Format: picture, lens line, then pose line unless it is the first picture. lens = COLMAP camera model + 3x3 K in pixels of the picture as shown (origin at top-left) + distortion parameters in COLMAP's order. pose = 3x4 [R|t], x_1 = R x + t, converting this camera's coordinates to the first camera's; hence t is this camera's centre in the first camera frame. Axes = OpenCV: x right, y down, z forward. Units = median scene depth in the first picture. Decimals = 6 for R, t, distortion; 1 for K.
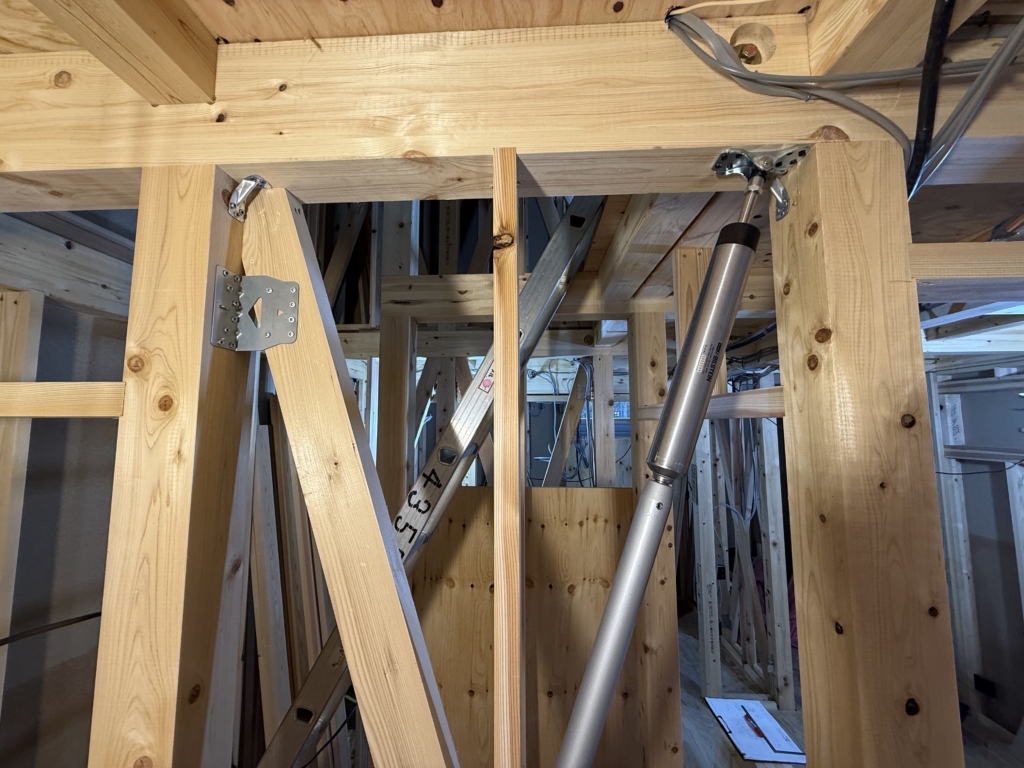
lens RADIAL K [[409.7, 0, 501.4], [0, 409.7, 381.0], [0, 0, 1]] dist [0.002996, 0.000201]
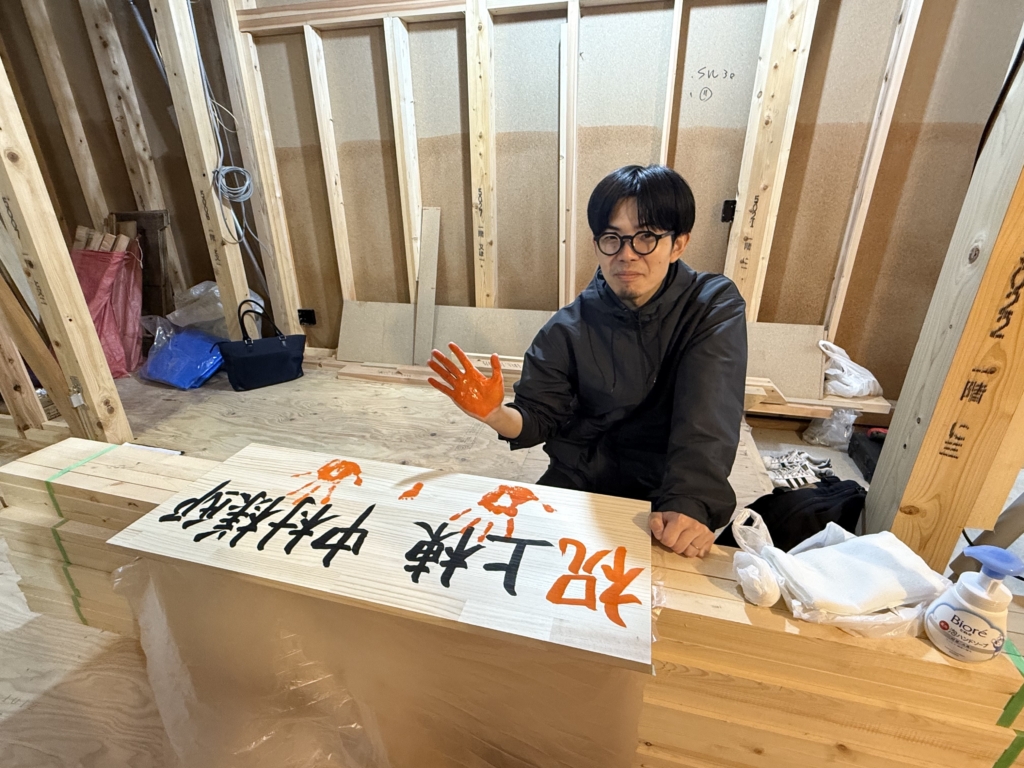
lens RADIAL K [[491.1, 0, 509.0], [0, 491.1, 386.0], [0, 0, 1]] dist [0.001628, 0.001498]
pose [[0.191120, -0.376338, 0.906555, 0.938432], [-0.080138, 0.914514, 0.396537, 2.008300], [-0.978290, -0.148436, 0.144623, 1.828738]]
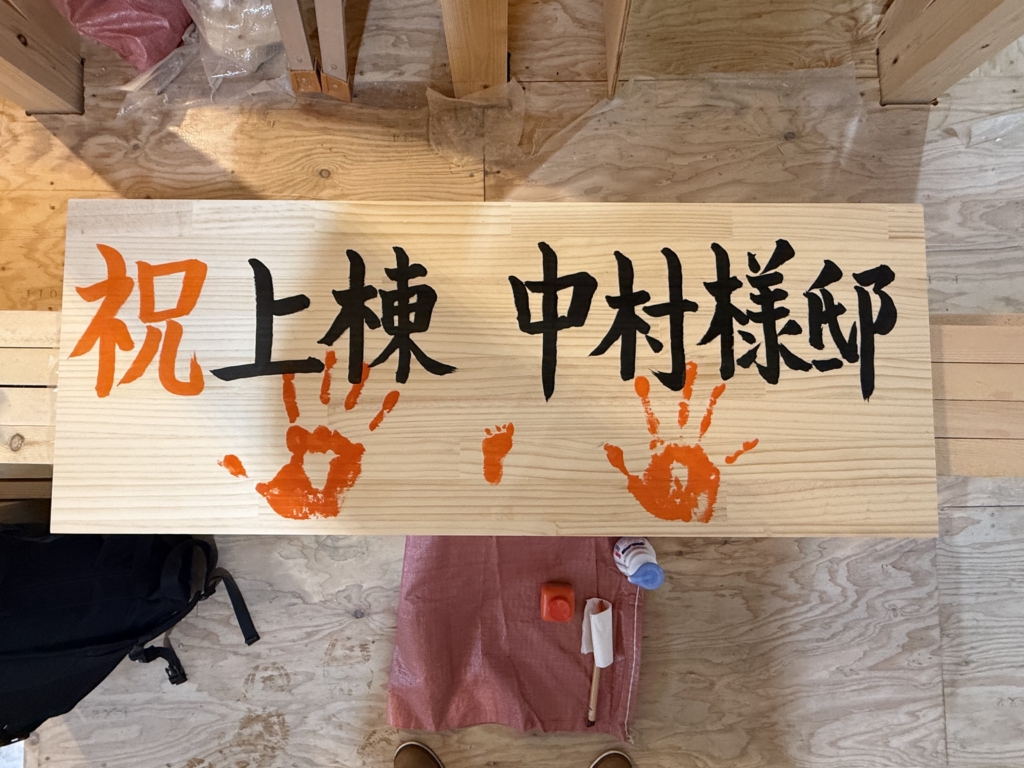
lens RADIAL K [[491.1, 0, 509.7], [0, 491.1, 386.5], [0, 0, 1]] dist [0.001628, 0.001498]
pose [[0.065422, 0.996885, -0.044046, 2.287709], [0.086447, 0.038312, 0.995520, 2.170831], [0.994106, -0.068937, -0.083671, 2.495748]]
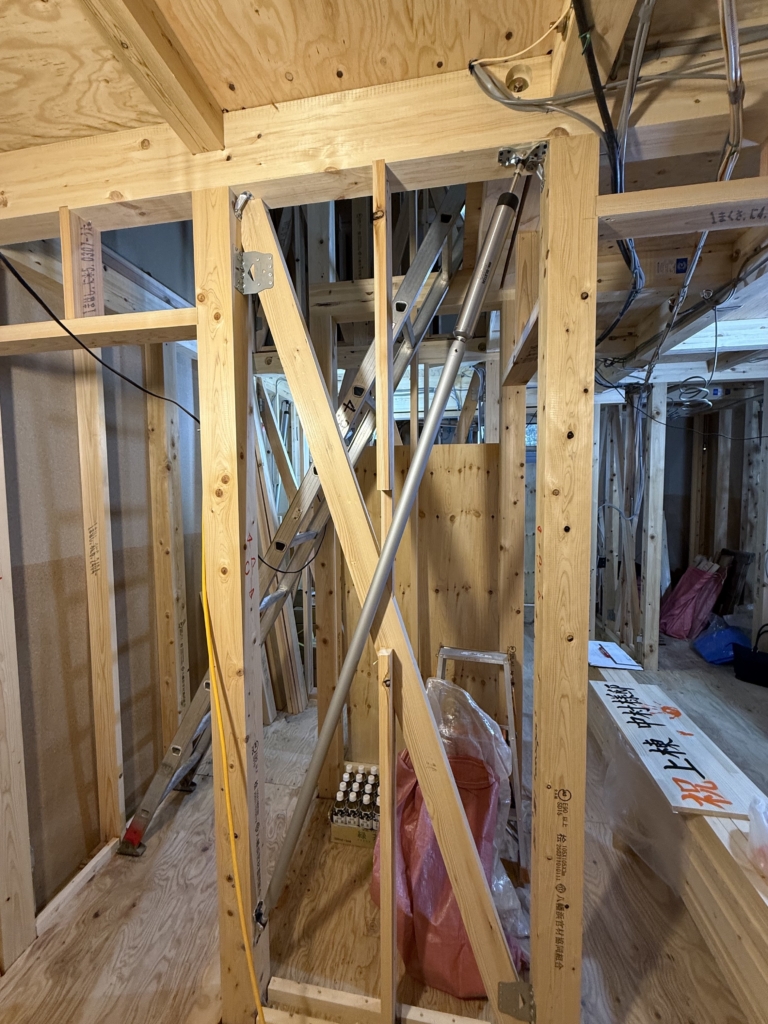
lens RADIAL K [[409.7, 0, 375.6], [0, 409.7, 508.6], [0, 0, 1]] dist [0.002996, 0.000201]
pose [[0.993165, -0.002864, -0.116683, 0.194129], [0.021525, 0.987045, 0.158991, 0.644241], [0.114716, -0.160416, 0.980361, -1.001723]]
